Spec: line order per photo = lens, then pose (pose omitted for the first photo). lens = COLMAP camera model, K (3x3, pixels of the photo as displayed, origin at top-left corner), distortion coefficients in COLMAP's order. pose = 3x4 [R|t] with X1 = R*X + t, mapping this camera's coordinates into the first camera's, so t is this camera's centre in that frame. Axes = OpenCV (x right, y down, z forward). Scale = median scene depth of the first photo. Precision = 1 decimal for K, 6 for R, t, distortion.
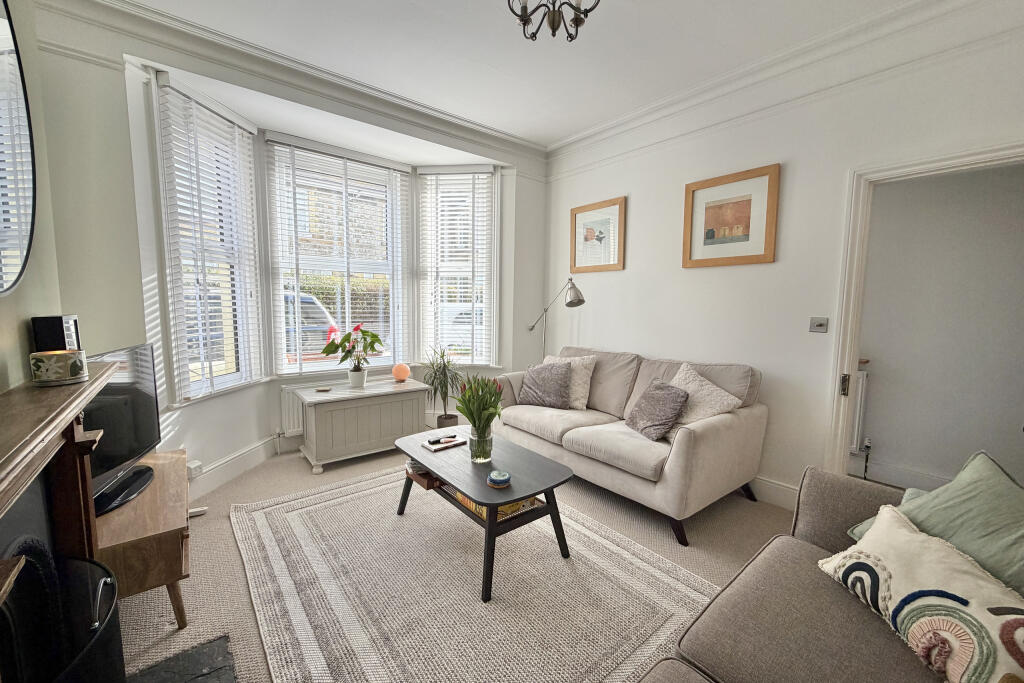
lens RADIAL K [[408.4, 0, 512.0], [0, 408.4, 341.5], [0, 0, 1]] dist [-0.002150, -0.000294]
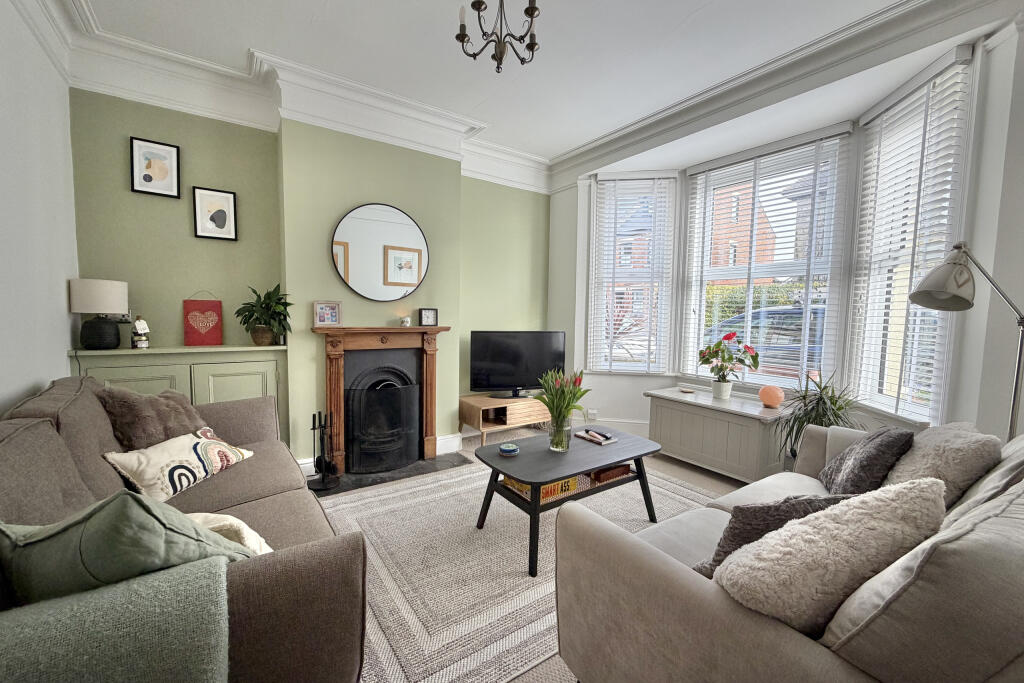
lens RADIAL K [[412.1, 0, 510.5], [0, 412.1, 346.9], [0, 0, 1]] dist [-0.000519, -0.000040]
pose [[-0.088127, 0.065778, -0.993935, 0.647753], [-0.119371, 0.989929, 0.076097, -0.024415], [0.988931, 0.125353, -0.079388, 0.605212]]
